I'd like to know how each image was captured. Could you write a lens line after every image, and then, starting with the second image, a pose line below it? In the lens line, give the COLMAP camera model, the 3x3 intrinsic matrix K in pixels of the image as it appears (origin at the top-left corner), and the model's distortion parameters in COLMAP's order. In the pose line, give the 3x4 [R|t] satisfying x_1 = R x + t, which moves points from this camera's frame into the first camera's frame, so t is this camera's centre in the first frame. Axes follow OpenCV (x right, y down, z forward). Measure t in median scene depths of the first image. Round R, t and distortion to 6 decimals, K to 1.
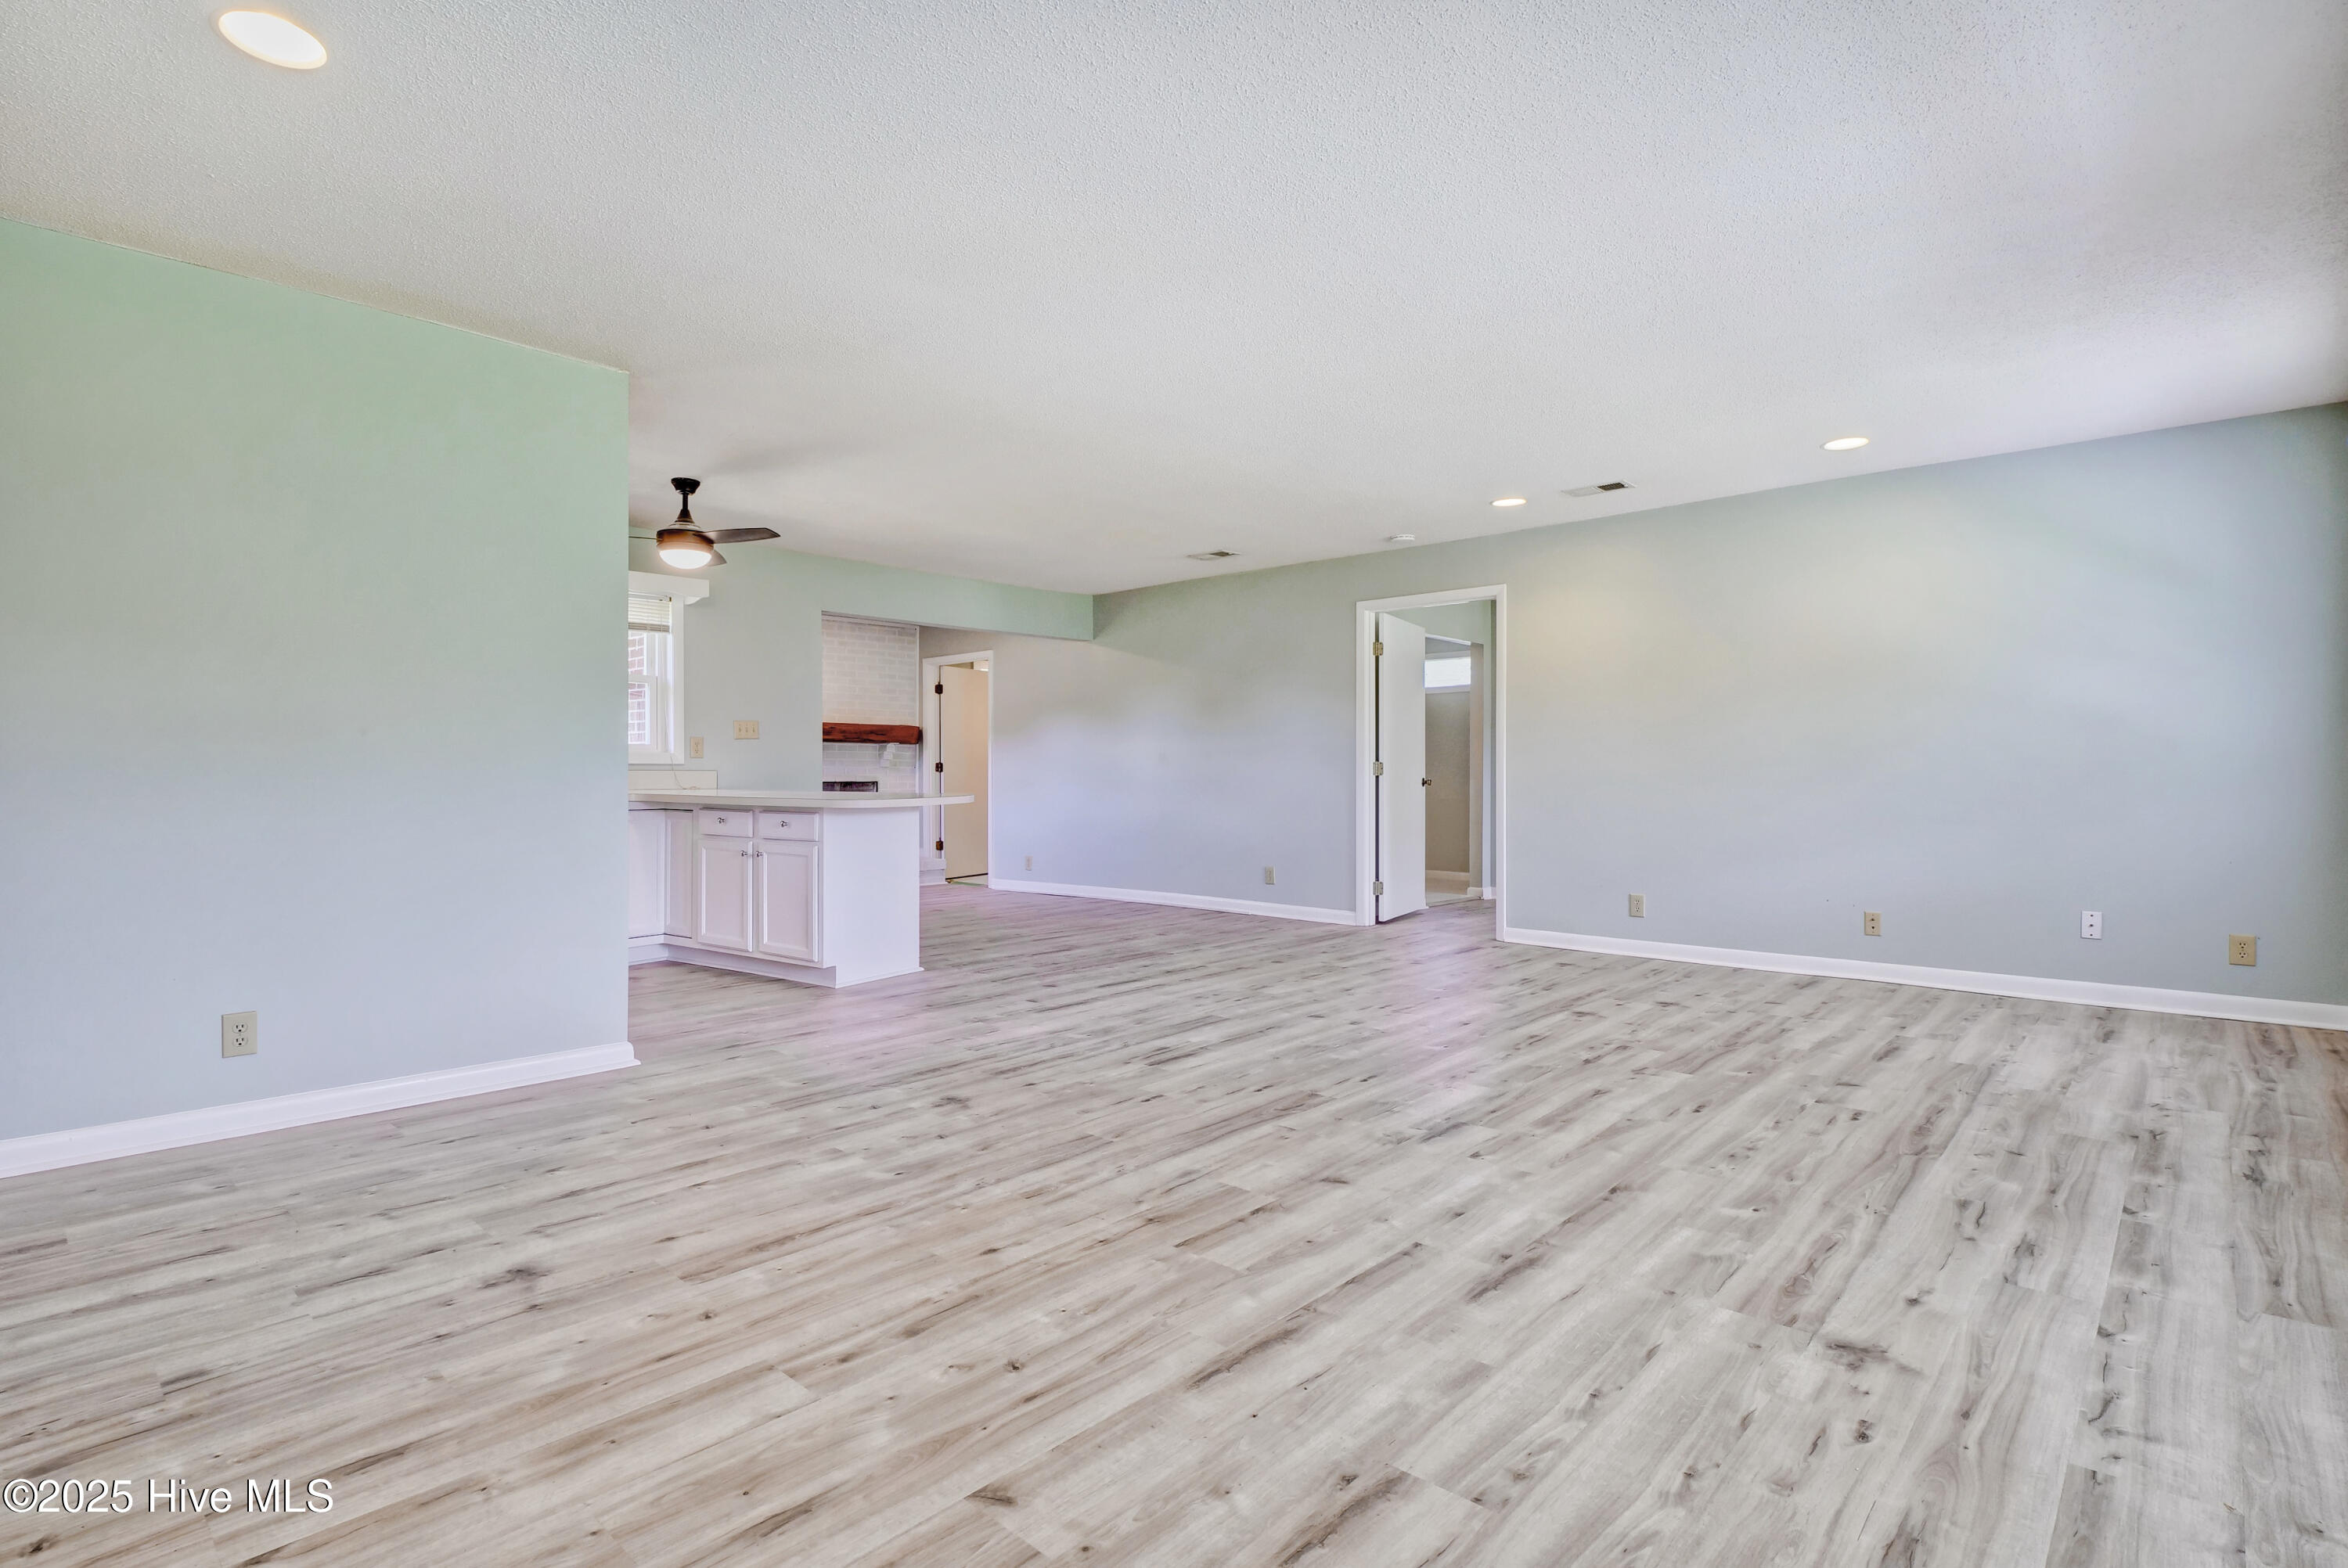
lens RADIAL K [[1134.9, 0, 1151.4], [0, 1134.9, 777.6], [0, 0, 1]] dist [-0.010015, -0.000674]
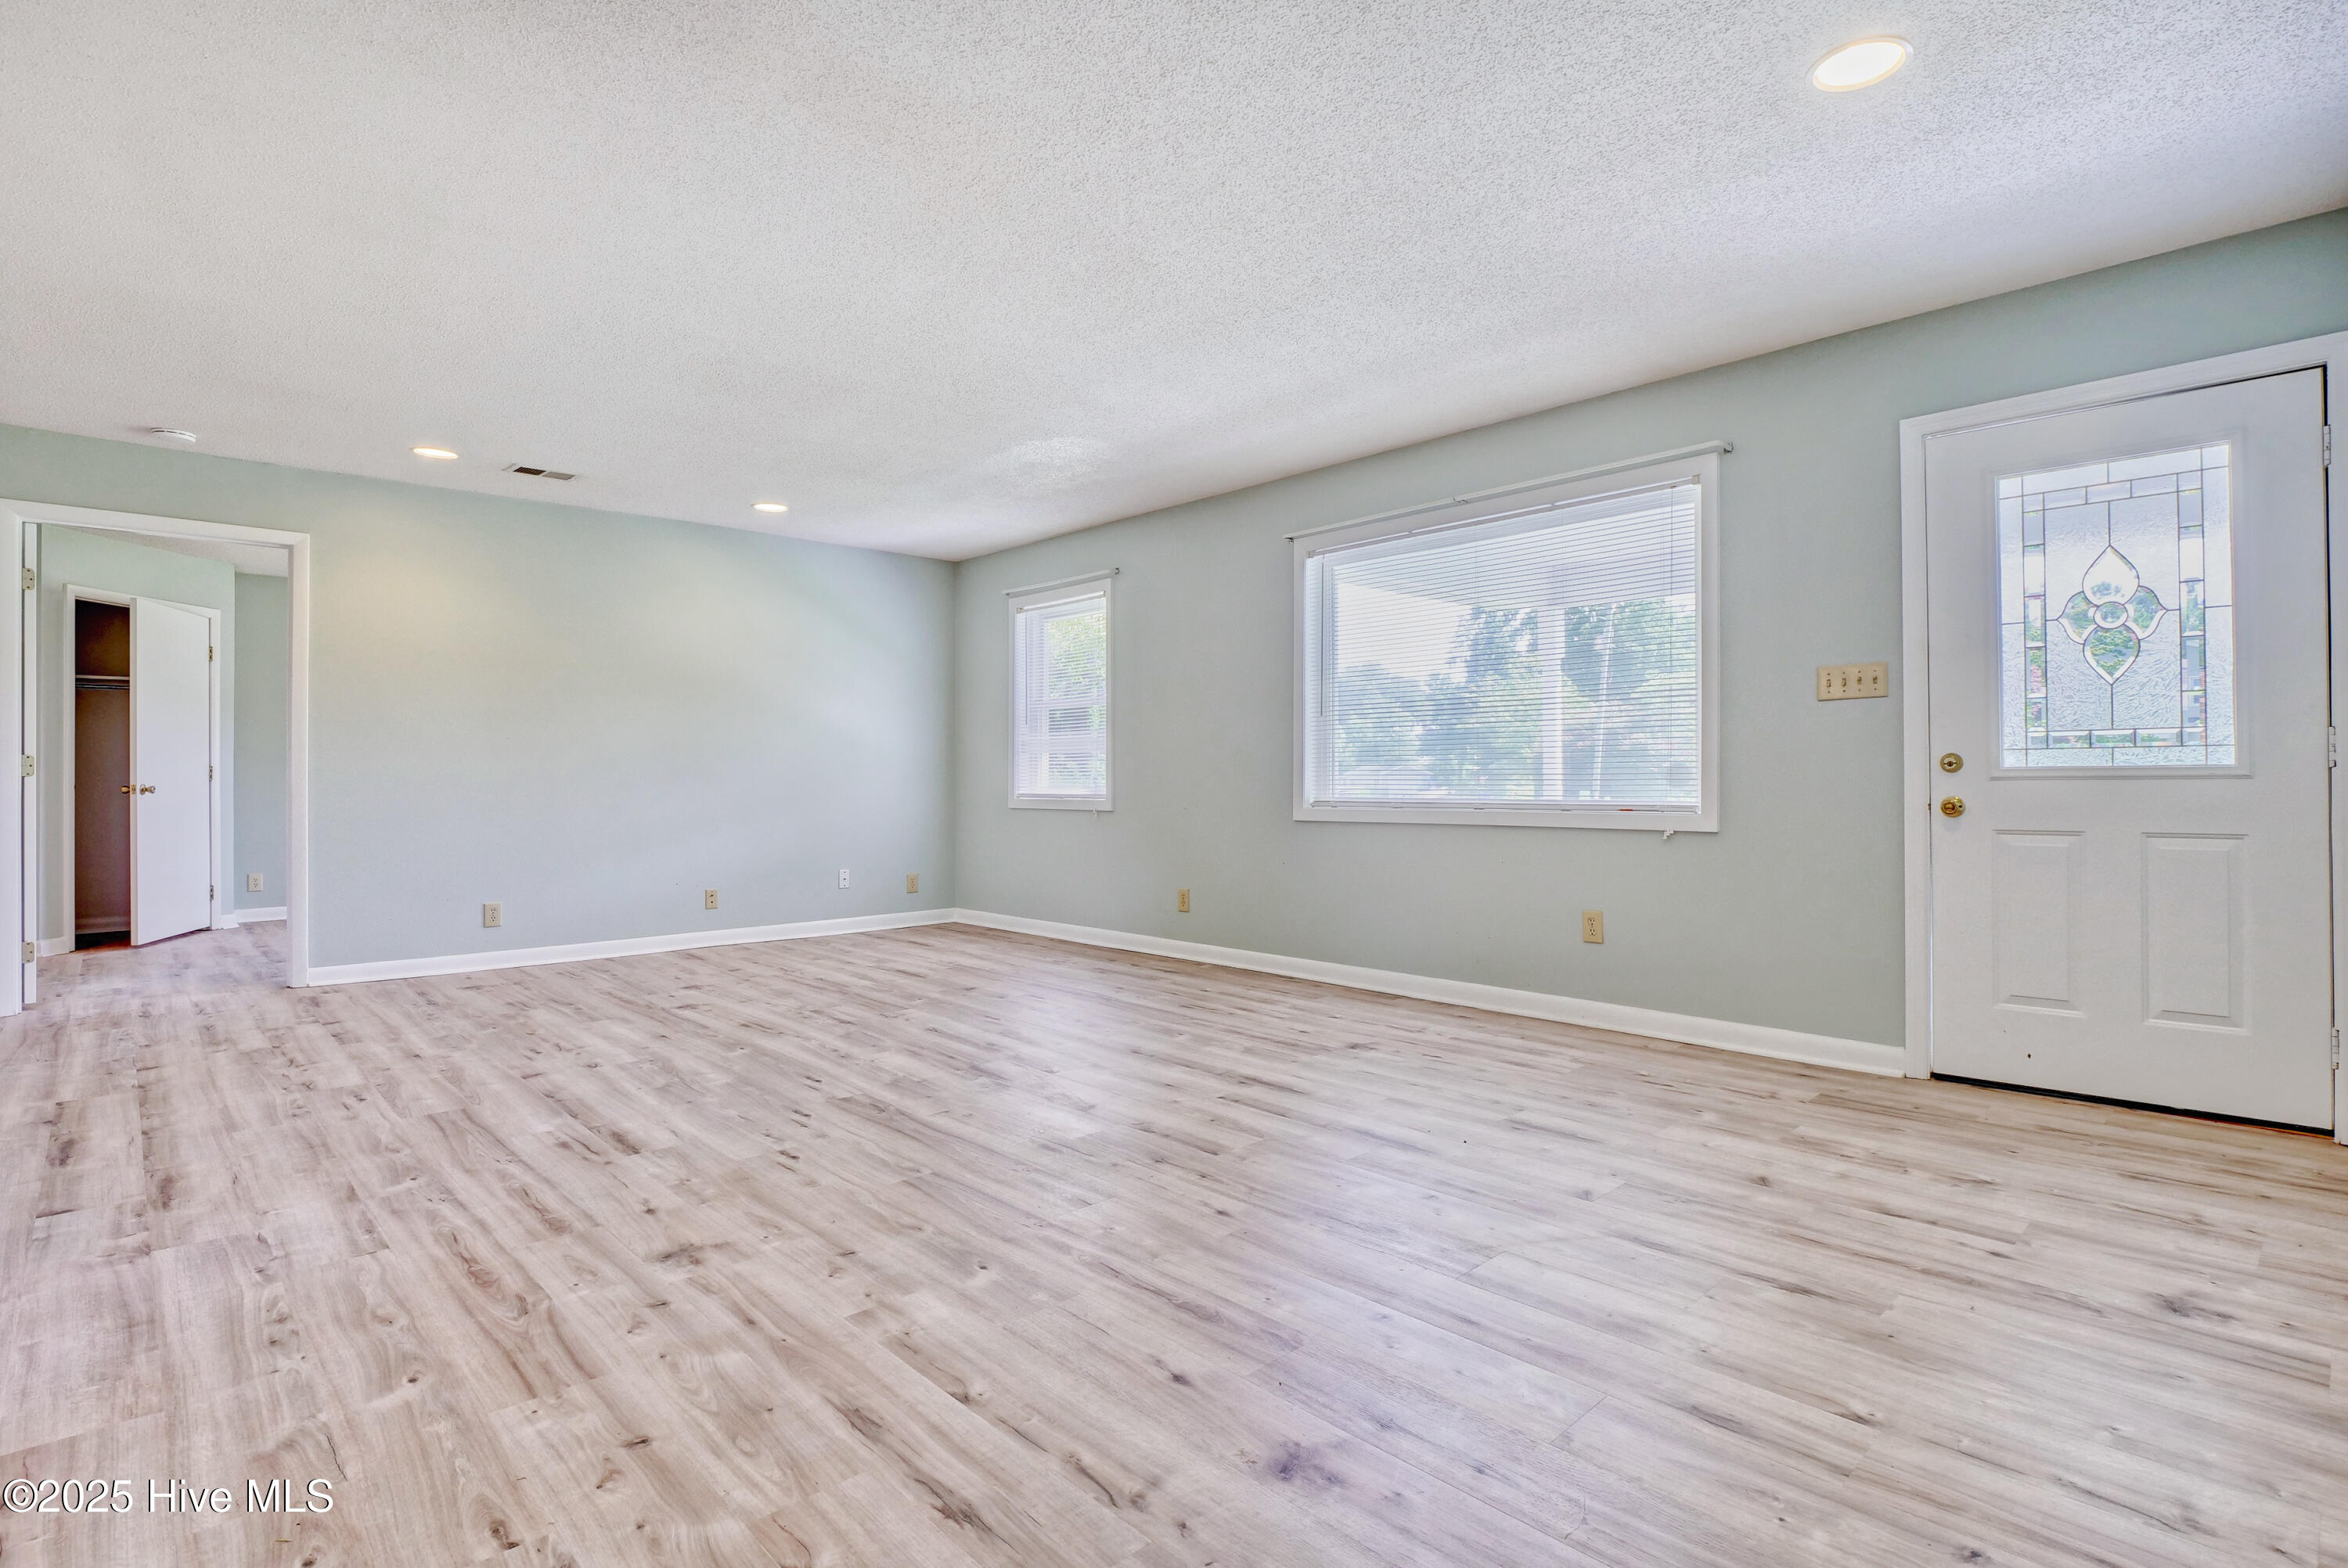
lens RADIAL K [[1134.9, 0, 1170.6], [0, 1134.9, 780.8], [0, 0, 1]] dist [-0.010015, -0.000674]
pose [[0.062588, -0.001871, 0.998038, -0.940551], [0.007181, 0.999973, 0.001424, 0.008619], [-0.998014, 0.007078, 0.062600, 0.764983]]
